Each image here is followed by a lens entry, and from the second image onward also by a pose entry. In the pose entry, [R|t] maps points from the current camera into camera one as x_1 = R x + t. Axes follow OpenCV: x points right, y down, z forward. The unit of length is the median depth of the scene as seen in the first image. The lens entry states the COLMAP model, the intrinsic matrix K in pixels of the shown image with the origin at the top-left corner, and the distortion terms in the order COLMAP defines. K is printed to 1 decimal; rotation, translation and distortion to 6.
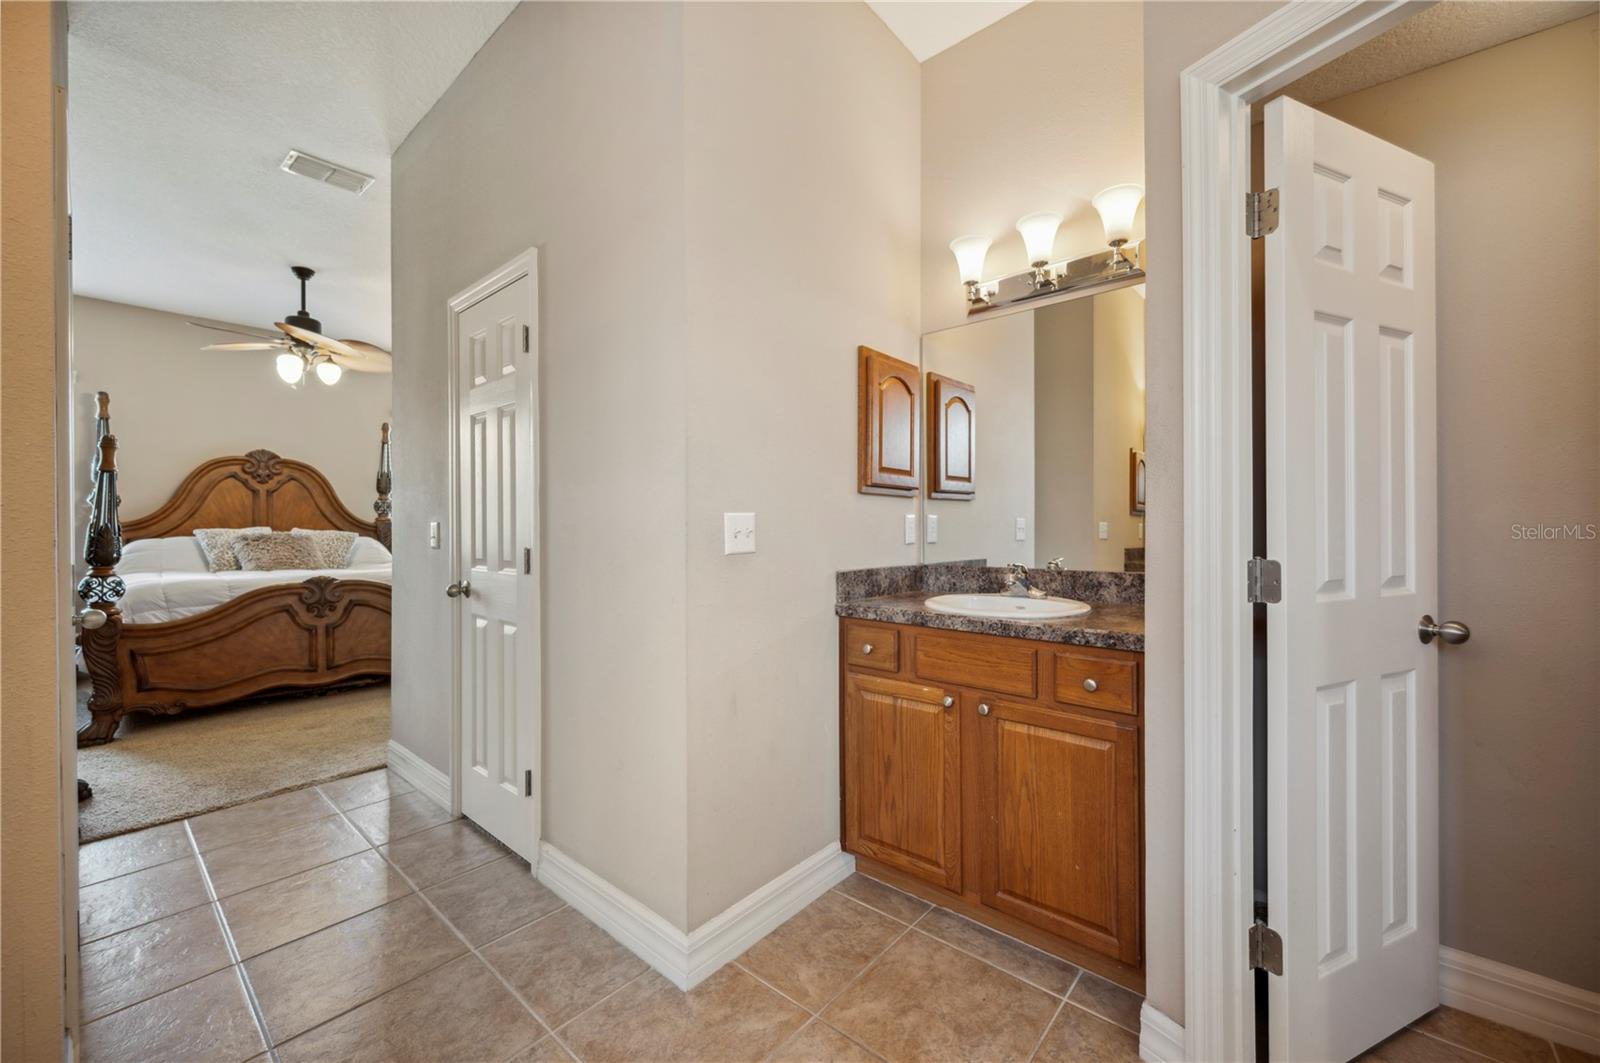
lens RADIAL K [[630.2, 0, 799.3], [0, 630.2, 525.9], [0, 0, 1]] dist [-0.001329, 0.000029]
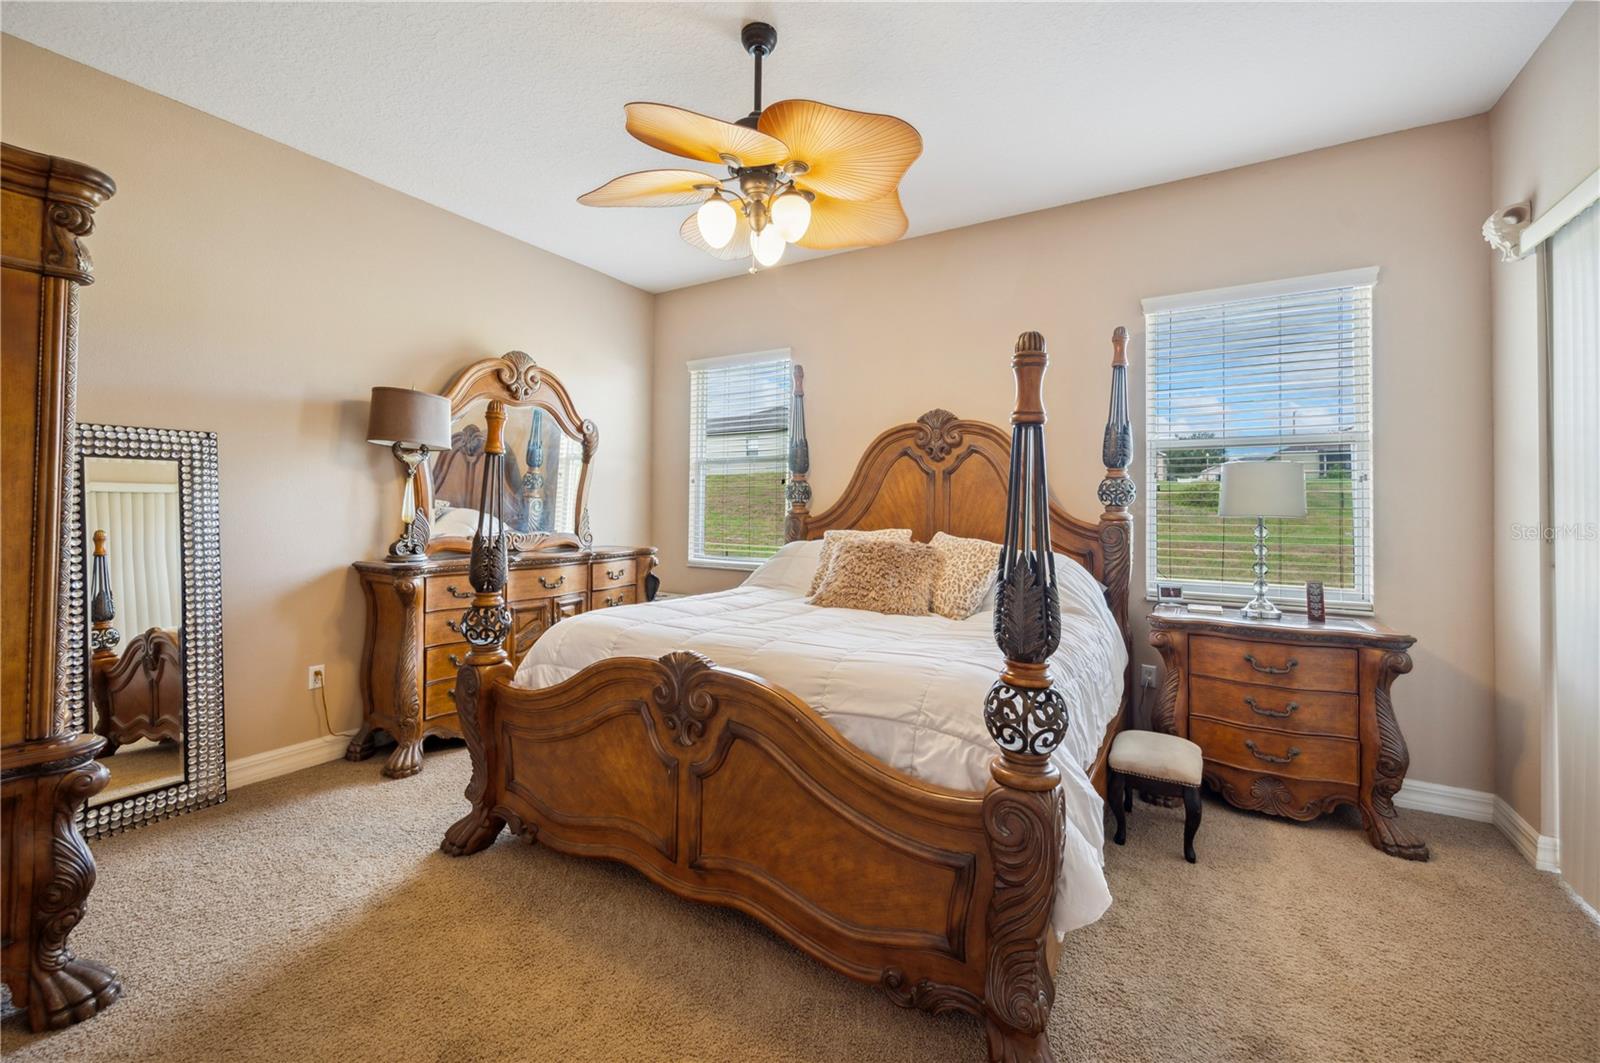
lens RADIAL K [[630.2, 0, 802.0], [0, 630.2, 497.9], [0, 0, 1]] dist [-0.001329, 0.000029]
pose [[0.164813, -0.007631, -0.986295, -0.230667], [-0.010321, 0.999902, -0.009461, -0.021546], [0.986271, 0.011739, 0.164718, 0.771081]]
